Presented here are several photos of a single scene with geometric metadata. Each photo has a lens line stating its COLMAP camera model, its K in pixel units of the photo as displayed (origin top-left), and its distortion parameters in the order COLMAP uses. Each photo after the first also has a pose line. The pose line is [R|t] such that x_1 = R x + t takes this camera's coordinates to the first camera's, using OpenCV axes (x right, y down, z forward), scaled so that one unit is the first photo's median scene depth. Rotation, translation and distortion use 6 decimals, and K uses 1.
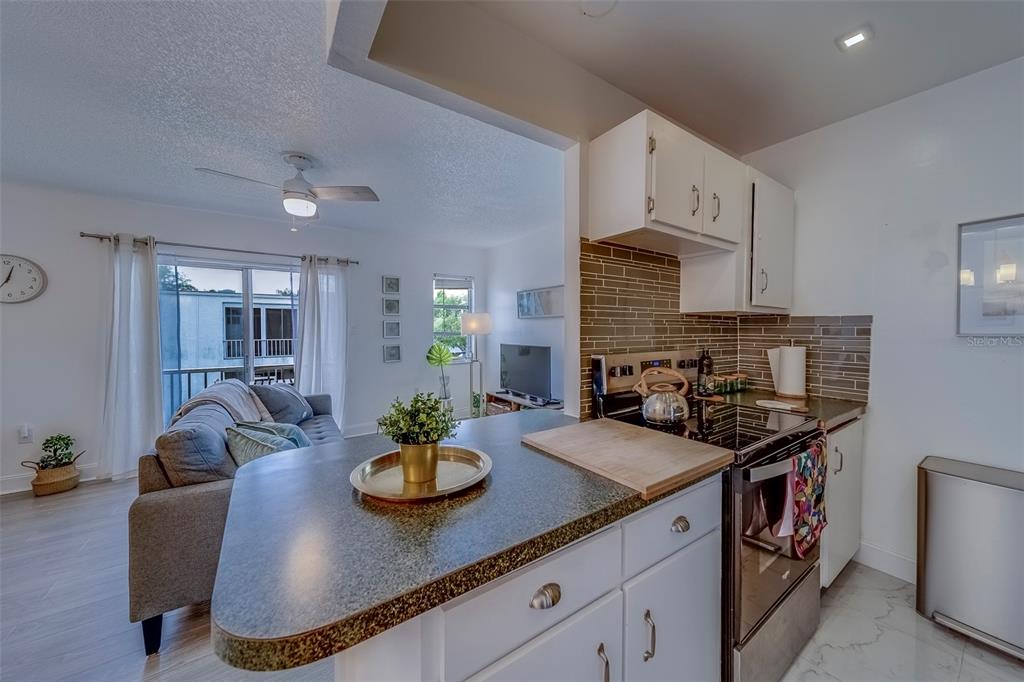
lens RADIAL K [[367.7, 0, 516.5], [0, 367.7, 335.9], [0, 0, 1]] dist [0.001083, 0.000046]
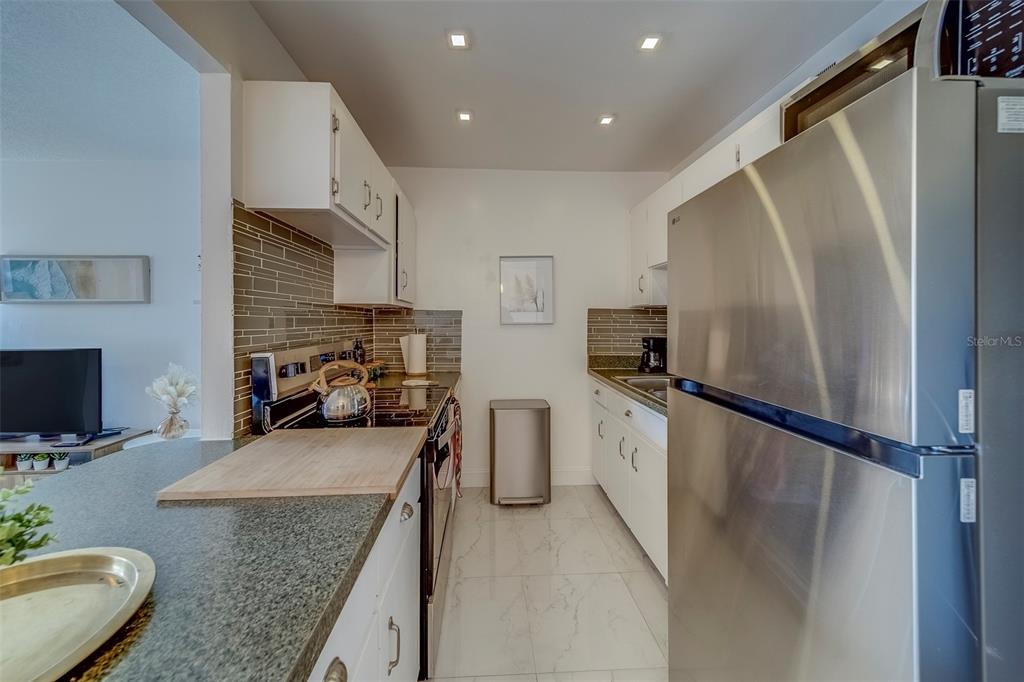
lens RADIAL K [[358.2, 0, 508.3], [0, 358.2, 317.3], [0, 0, 1]] dist [0.000948, 0.000033]
pose [[0.527264, 0.004483, 0.849690, -0.146331], [0.019717, 0.999652, -0.017509, -0.000594], [-0.849473, 0.025985, 0.526992, 0.130628]]
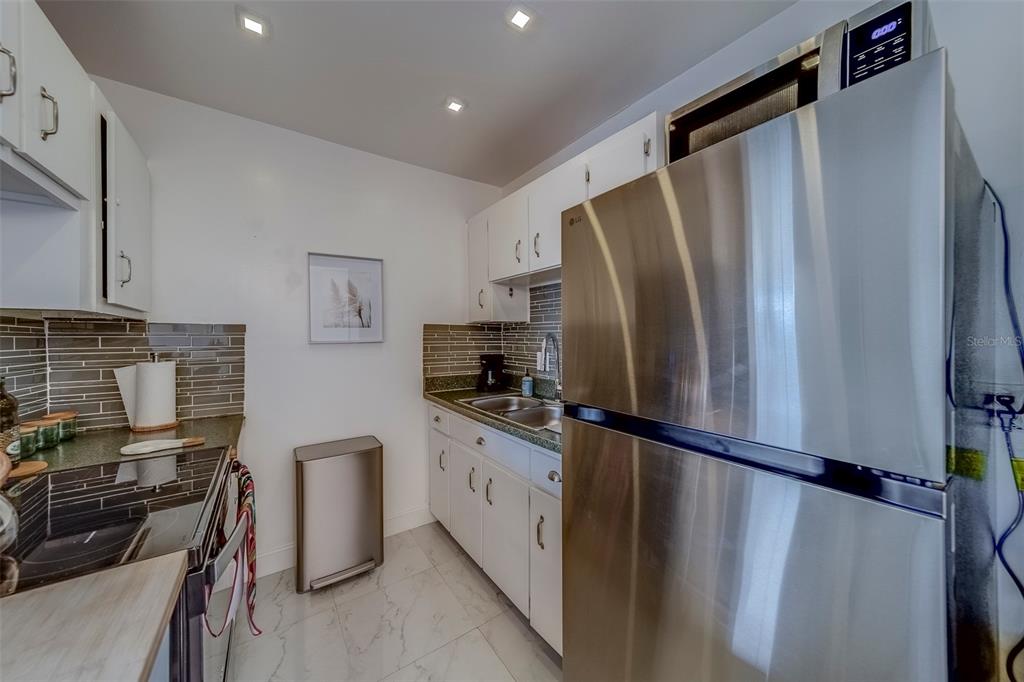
lens RADIAL K [[355.9, 0, 512.9], [0, 355.9, 335.3], [0, 0, 1]] dist [0.003439, 0.000100]
pose [[0.016279, -0.000870, 0.999867, 0.025102], [0.028093, 0.999605, 0.000412, -0.007844], [-0.999473, 0.028083, 0.016297, 0.313268]]
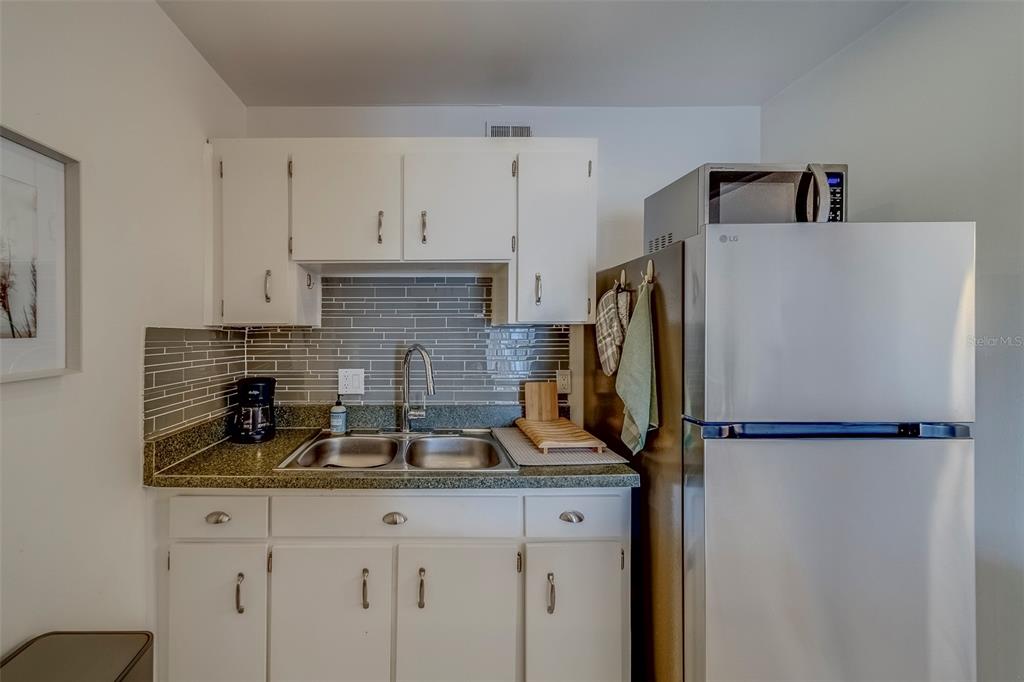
lens RADIAL K [[386.3, 0, 445.4], [0, 386.3, 333.4], [0, 0, 1]] dist [0.019296, 0.000008]
pose [[-0.811753, 0.001605, 0.583998, 0.602135], [0.016320, 0.999668, 0.019938, -0.059570], [-0.583772, 0.025716, -0.811510, 0.996181]]
